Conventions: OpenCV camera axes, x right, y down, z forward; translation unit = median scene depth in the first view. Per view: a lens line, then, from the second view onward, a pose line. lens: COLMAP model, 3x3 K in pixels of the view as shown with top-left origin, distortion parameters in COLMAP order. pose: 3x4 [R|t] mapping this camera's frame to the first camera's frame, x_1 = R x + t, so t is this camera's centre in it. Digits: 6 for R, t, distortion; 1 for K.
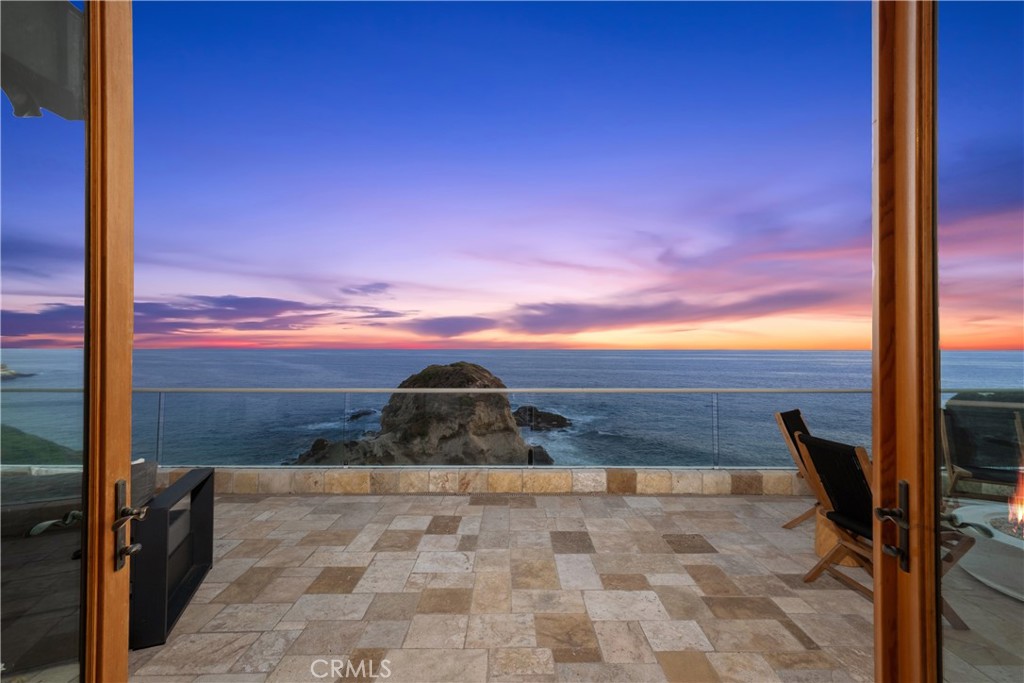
lens RADIAL K [[445.1, 0, 509.3], [0, 445.1, 338.9], [0, 0, 1]] dist [0.005040, 0.000173]
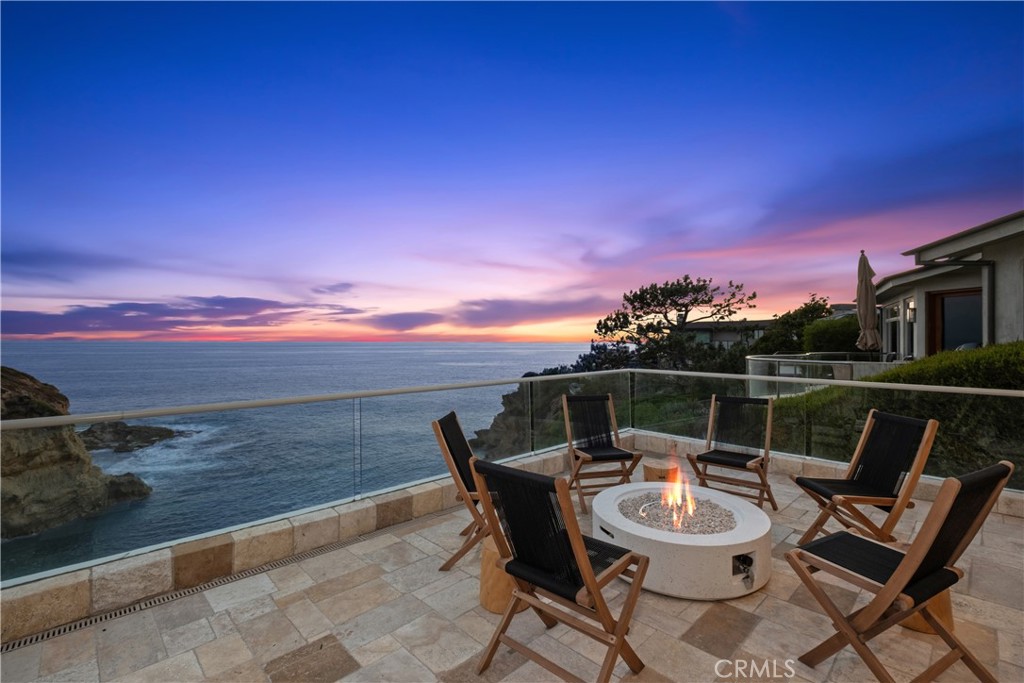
lens RADIAL K [[445.1, 0, 509.0], [0, 445.1, 337.2], [0, 0, 1]] dist [0.005040, 0.000173]
pose [[0.724014, 0.001718, 0.689783, 0.146323], [-0.011083, 0.999897, 0.009142, 0.011469], [-0.689696, -0.014264, 0.723958, 0.319037]]
